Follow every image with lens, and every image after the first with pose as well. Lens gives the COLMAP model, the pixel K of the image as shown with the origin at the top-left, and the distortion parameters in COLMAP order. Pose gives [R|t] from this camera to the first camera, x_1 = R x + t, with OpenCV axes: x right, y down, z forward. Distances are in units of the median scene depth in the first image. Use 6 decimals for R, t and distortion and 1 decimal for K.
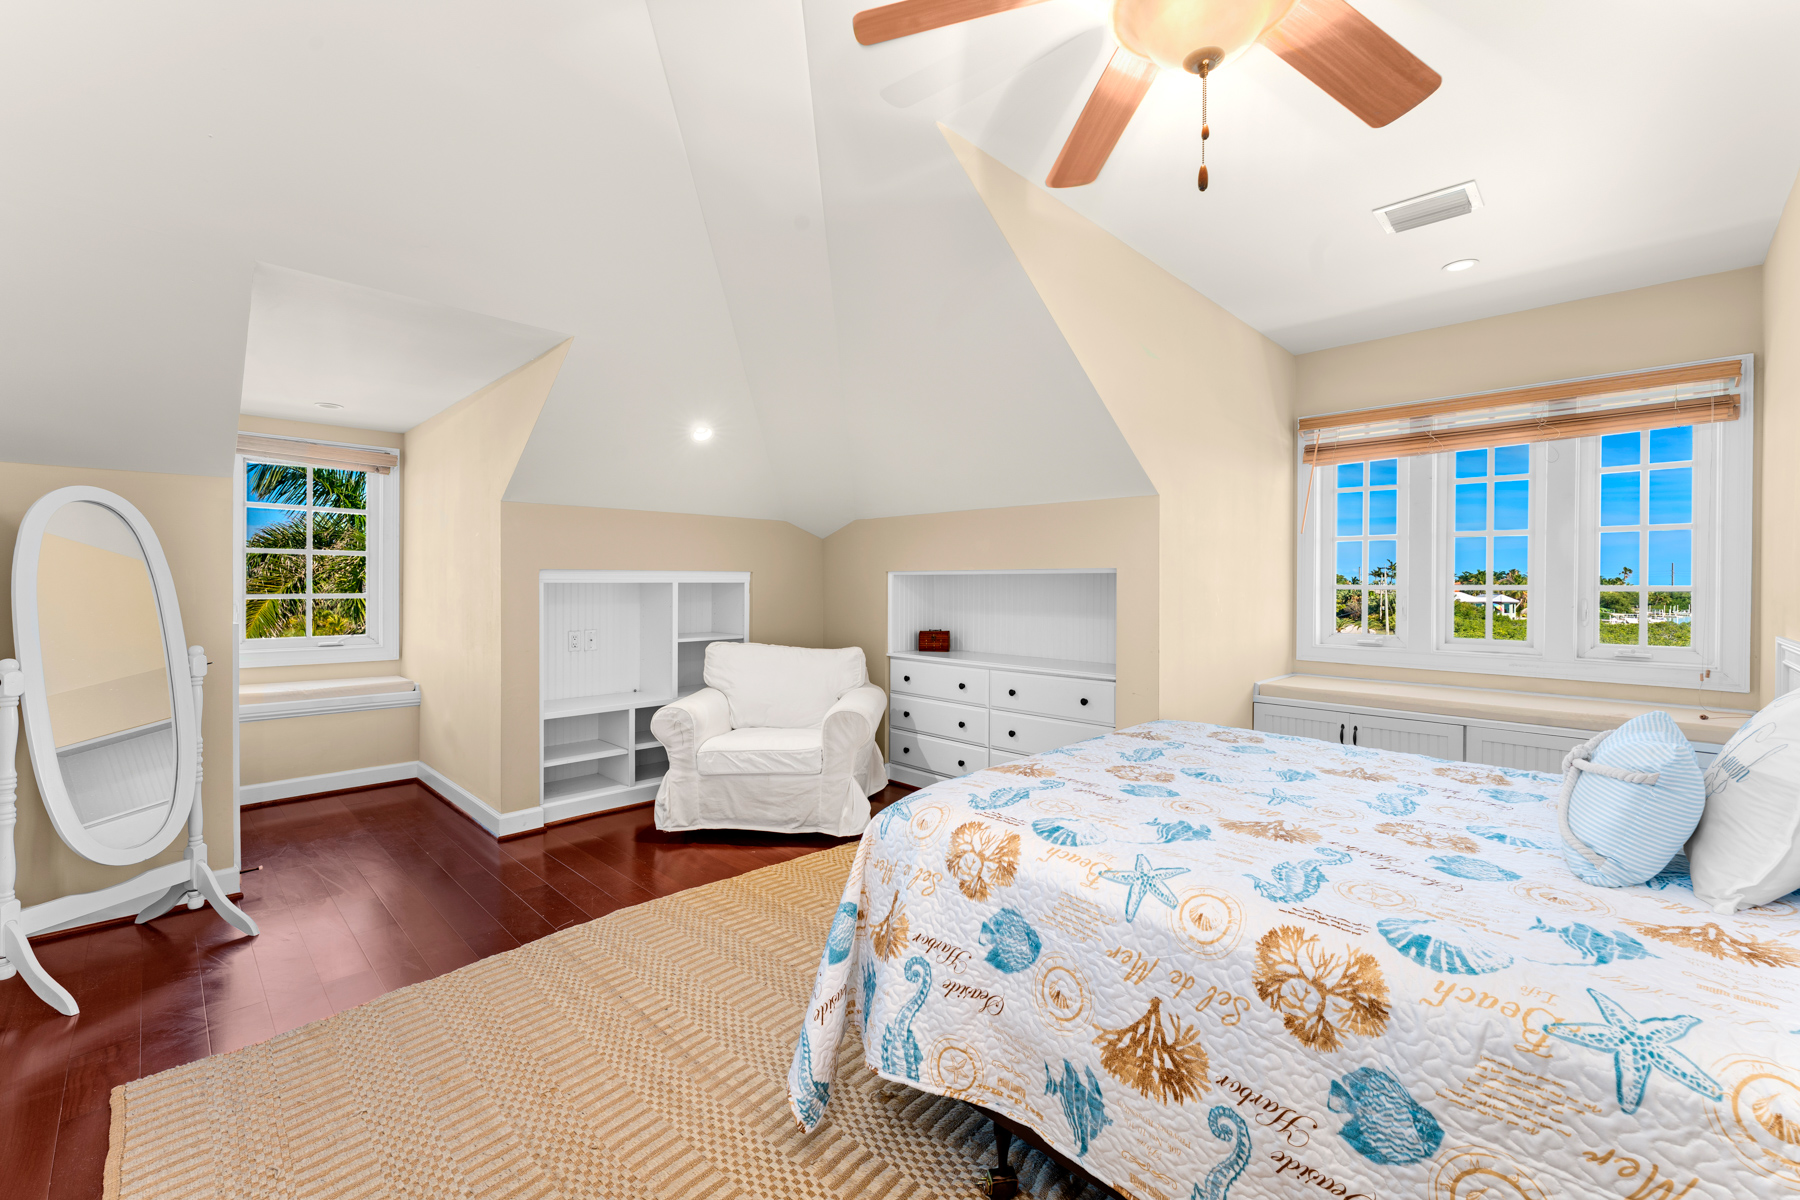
lens RADIAL K [[739.5, 0, 903.0], [0, 739.5, 589.4], [0, 0, 1]] dist [0.001069, 0.000389]
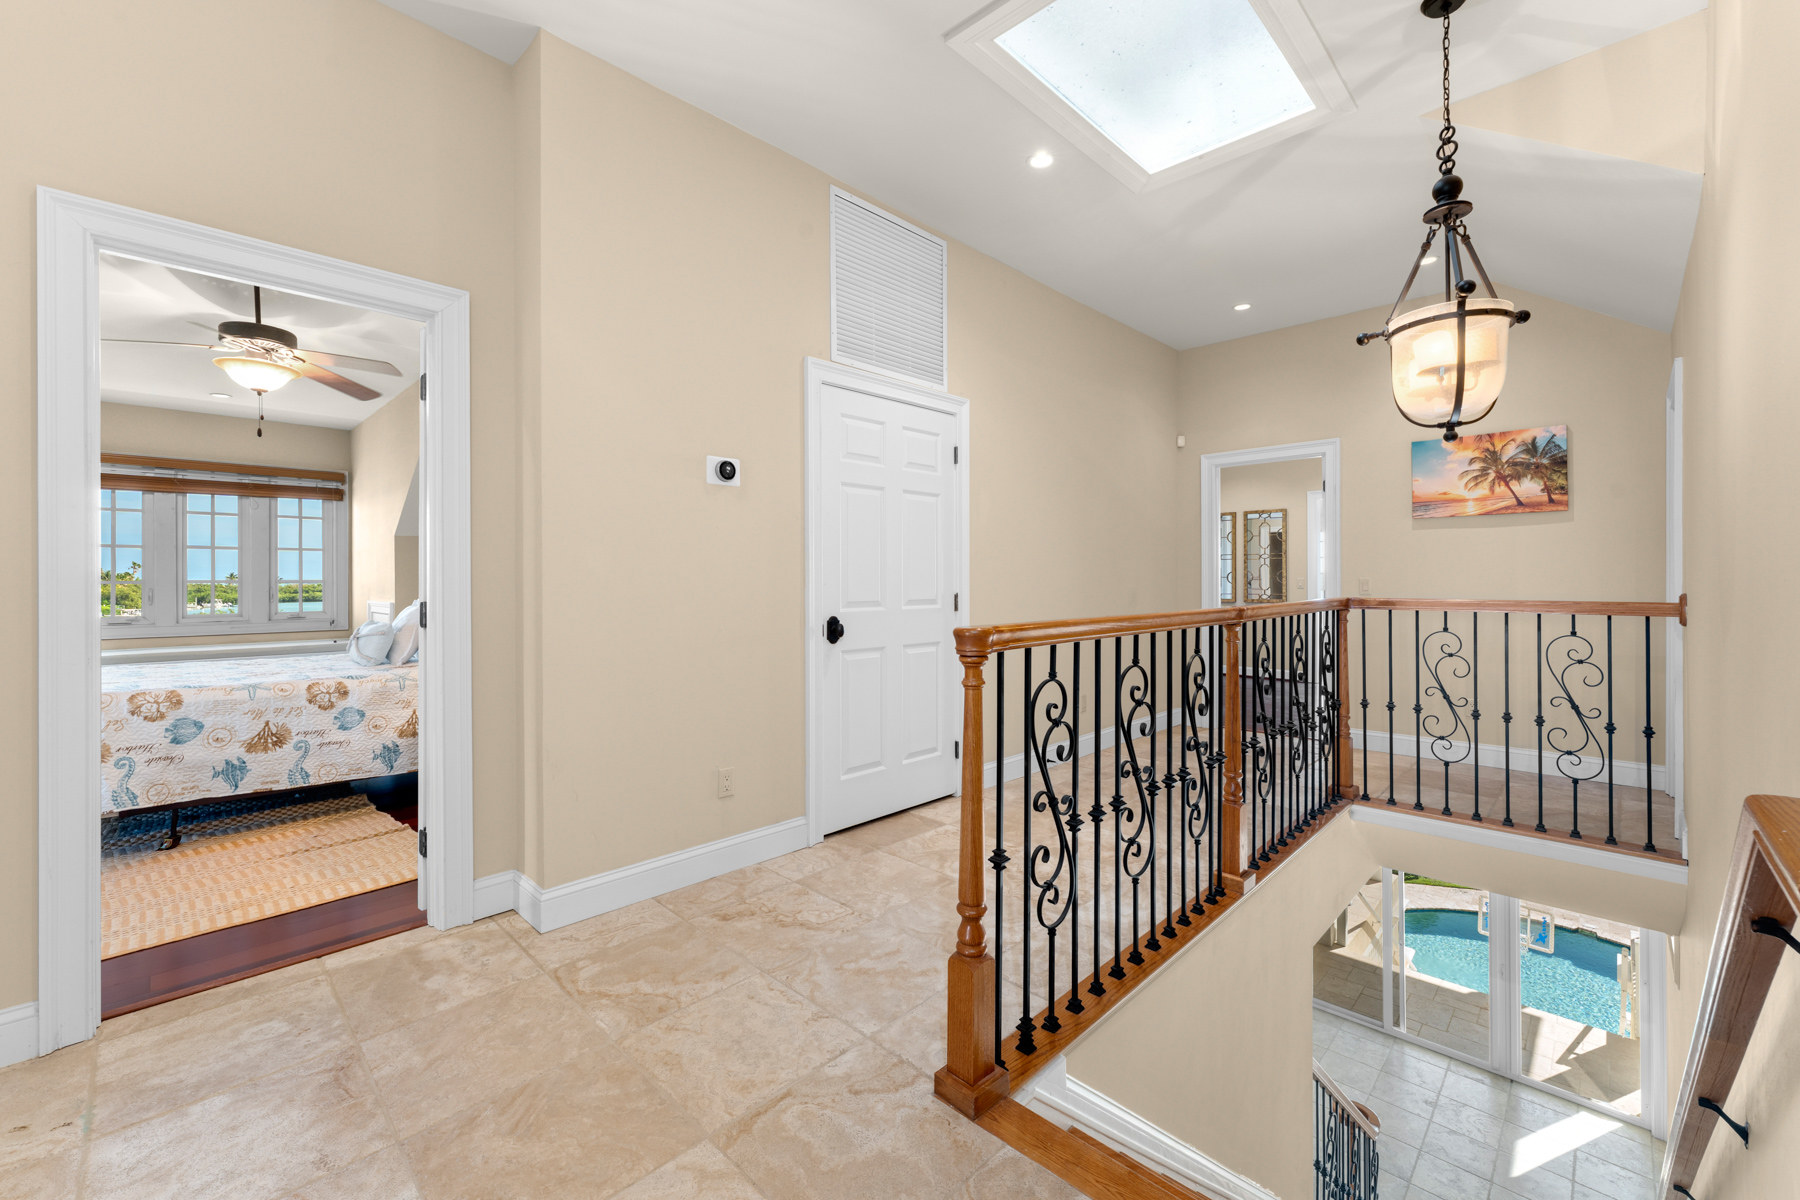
lens RADIAL K [[739.5, 0, 903.0], [0, 739.5, 589.4], [0, 0, 1]] dist [0.001069, 0.000389]
pose [[-0.010650, -0.015761, 0.999819, -2.520221], [0.008362, 0.999839, 0.015850, 0.004459], [-0.999908, 0.008529, -0.010517, -1.443991]]
